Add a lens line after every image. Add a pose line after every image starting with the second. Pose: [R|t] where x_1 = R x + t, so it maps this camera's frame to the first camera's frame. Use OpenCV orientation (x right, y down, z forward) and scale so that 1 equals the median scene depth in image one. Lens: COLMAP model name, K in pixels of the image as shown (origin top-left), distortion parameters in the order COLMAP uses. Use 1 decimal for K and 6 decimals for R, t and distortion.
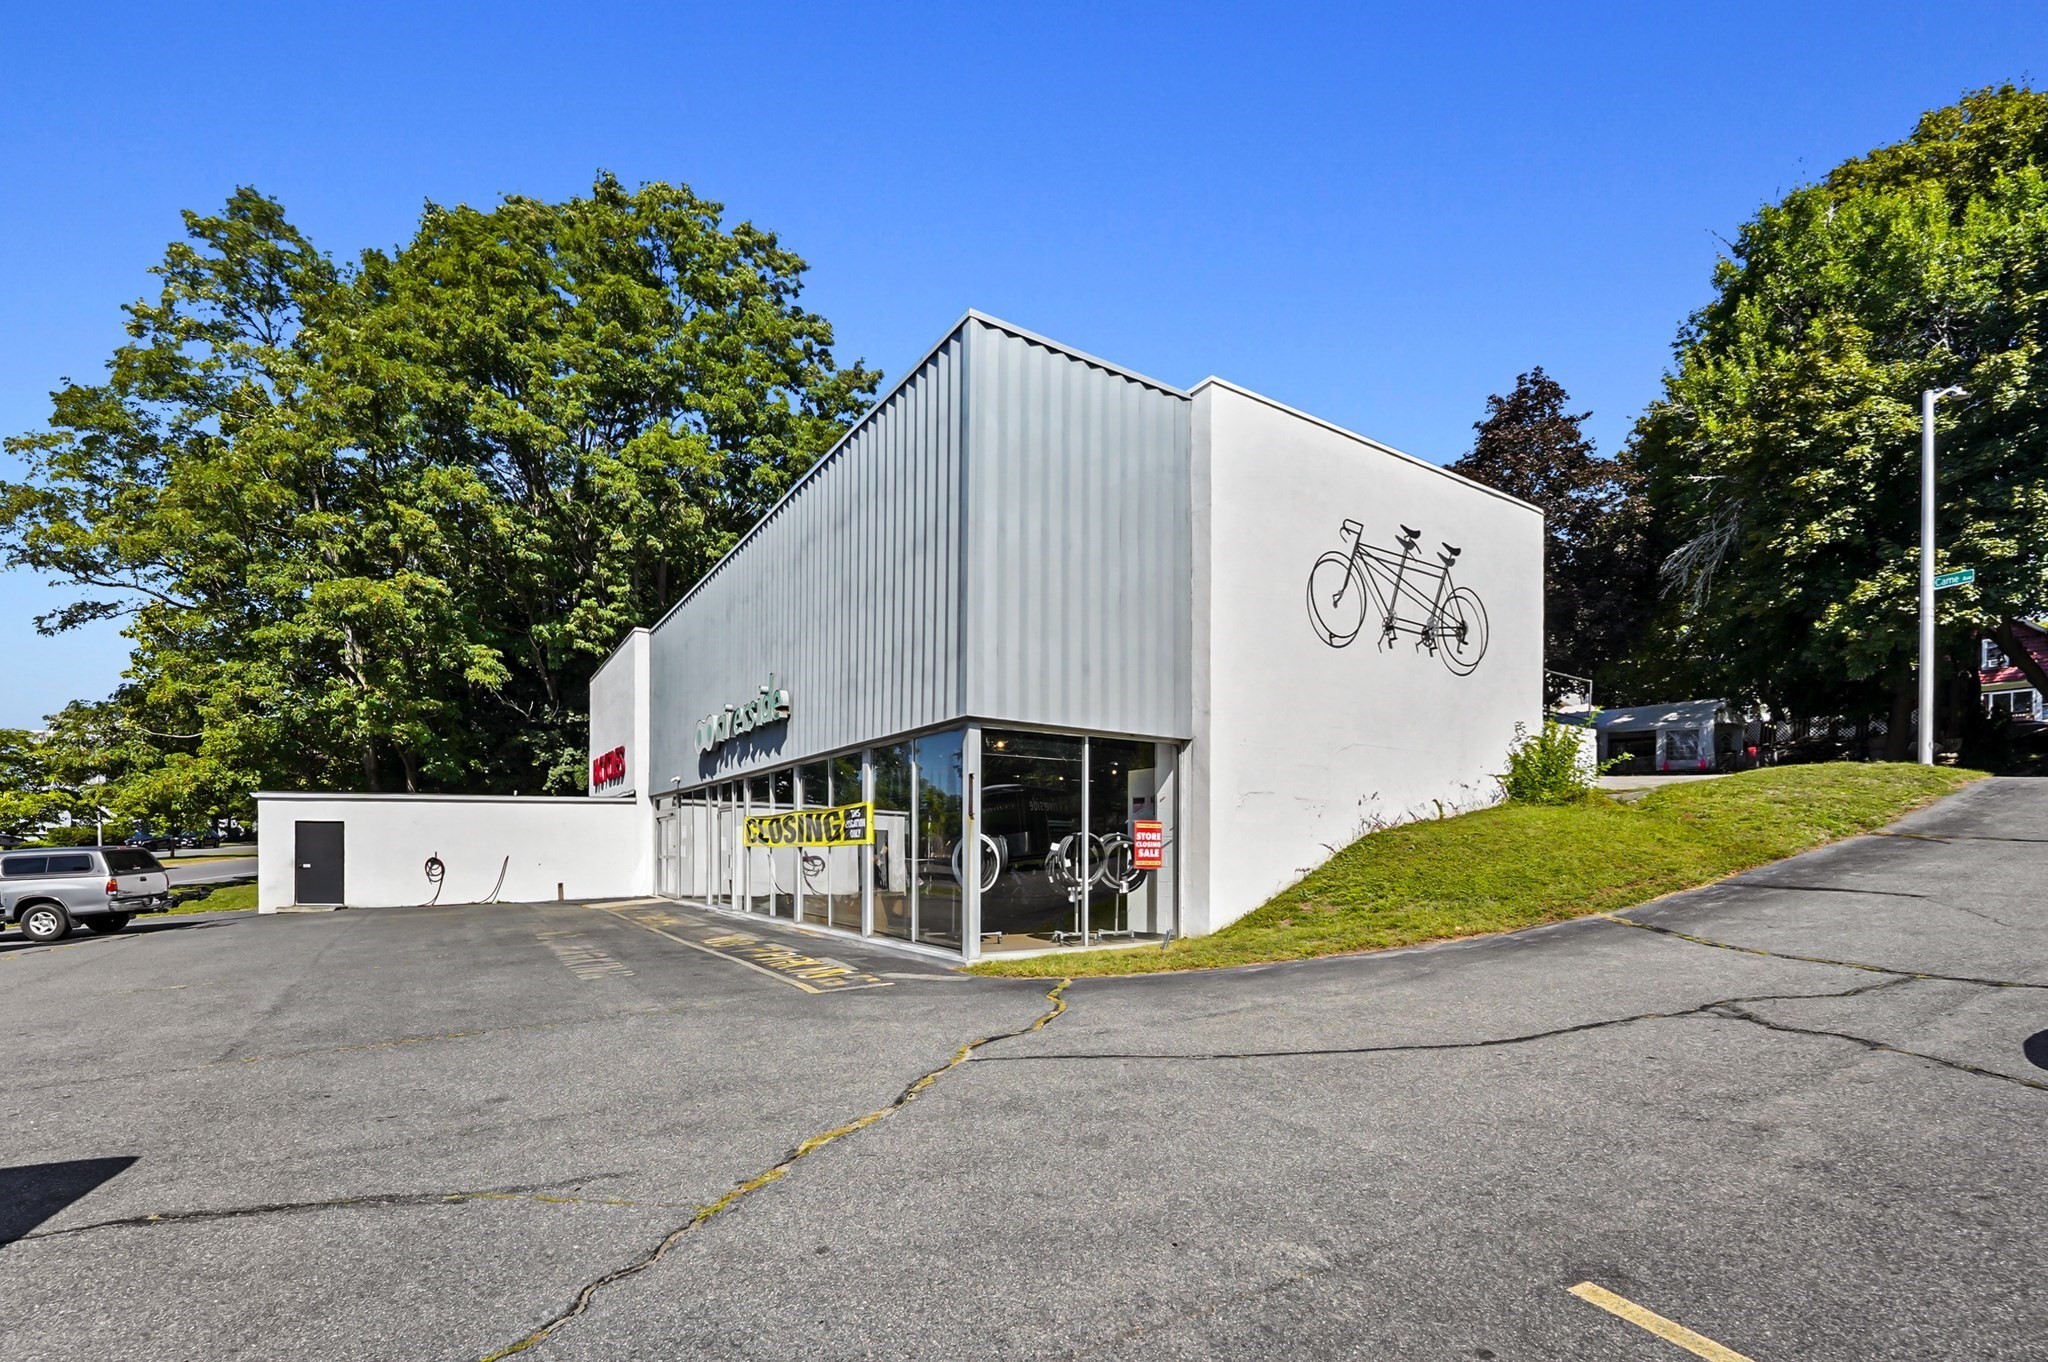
lens RADIAL K [[857.3, 0, 1023.6], [0, 857.3, 705.6], [0, 0, 1]] dist [-0.006646, -0.000675]
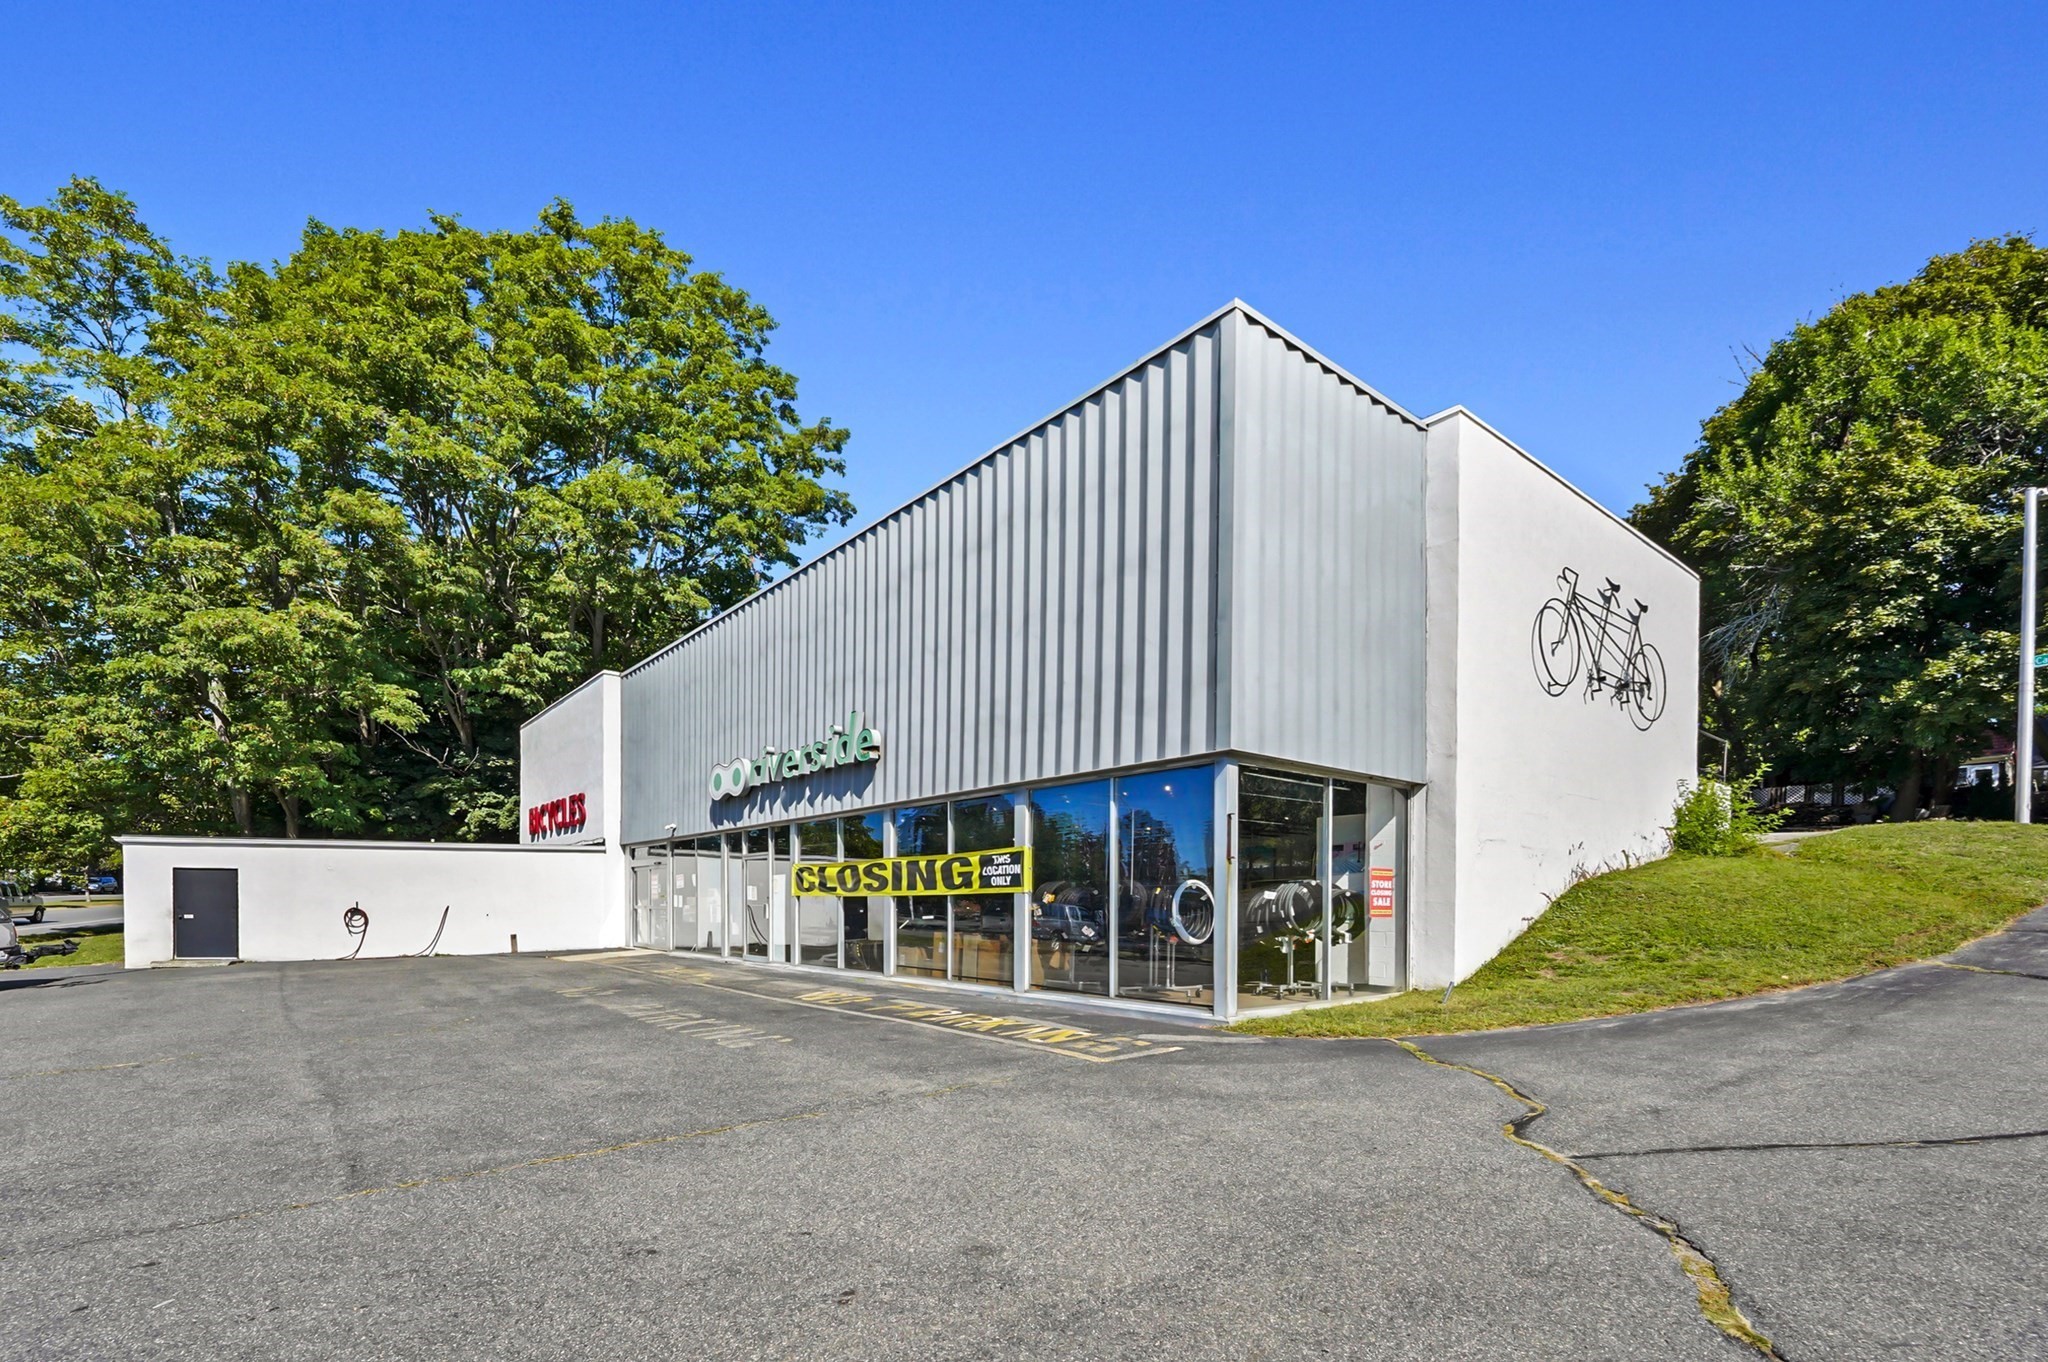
lens RADIAL K [[771.7, 0, 1025.0], [0, 771.7, 793.2], [0, 0, 1]] dist [-0.008400, 0.000194]
pose [[0.987107, 0.024436, 0.158188, -0.287821], [-0.028615, 0.999298, 0.024194, 0.031171], [-0.157485, -0.028409, 0.987113, 0.162641]]
